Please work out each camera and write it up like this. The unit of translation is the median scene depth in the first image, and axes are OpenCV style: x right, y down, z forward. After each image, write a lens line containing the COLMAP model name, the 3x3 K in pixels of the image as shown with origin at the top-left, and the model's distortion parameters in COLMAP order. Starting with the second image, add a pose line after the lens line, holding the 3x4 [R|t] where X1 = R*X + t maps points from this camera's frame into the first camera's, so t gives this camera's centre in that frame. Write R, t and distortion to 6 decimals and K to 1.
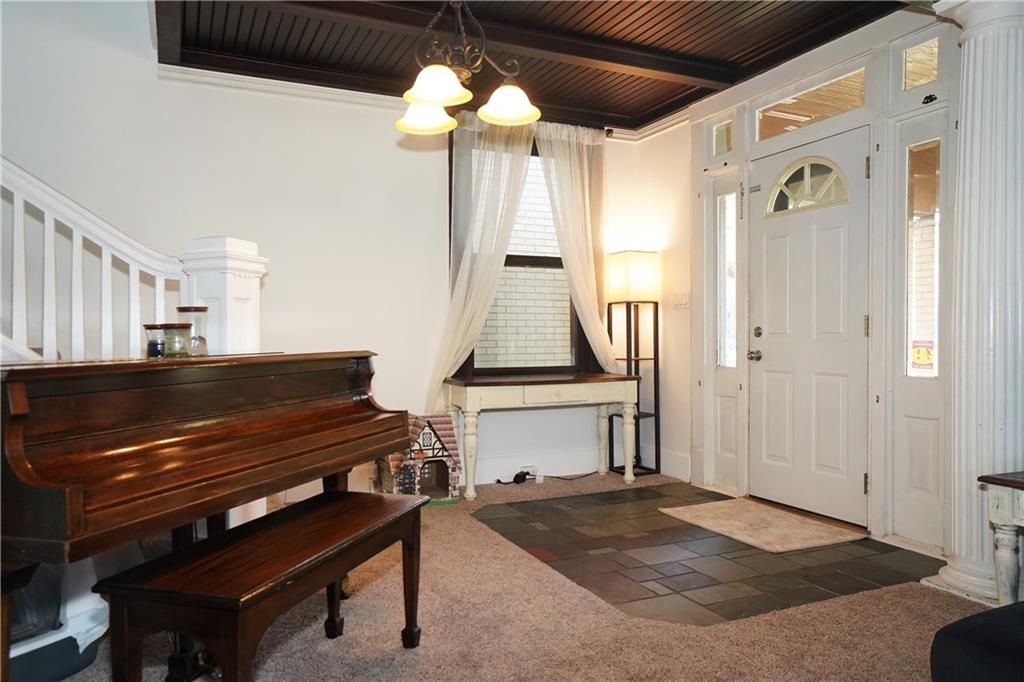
lens RADIAL K [[705.7, 0, 511.9], [0, 705.7, 342.2], [0, 0, 1]] dist [0.009733, 0.002704]
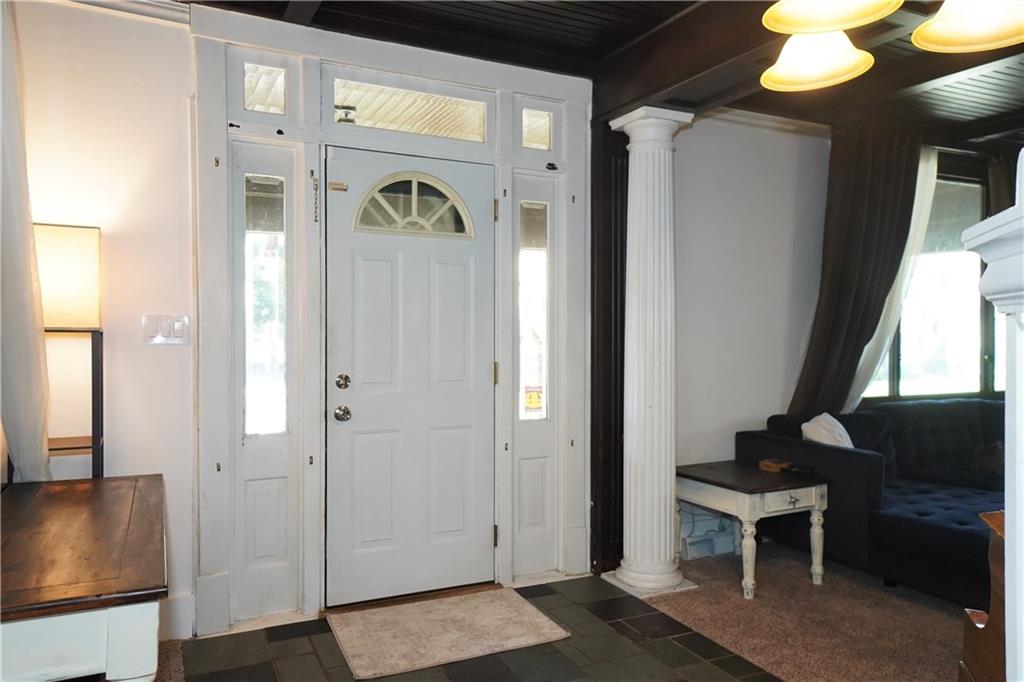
lens RADIAL K [[726.7, 0, 512.7], [0, 726.7, 342.6], [0, 0, 1]] dist [0.002803, 0.000644]
pose [[-0.020568, -0.007363, 0.999761, -0.508823], [0.000613, 0.999973, 0.007377, -0.074355], [-0.999788, 0.000764, -0.020563, 1.028346]]
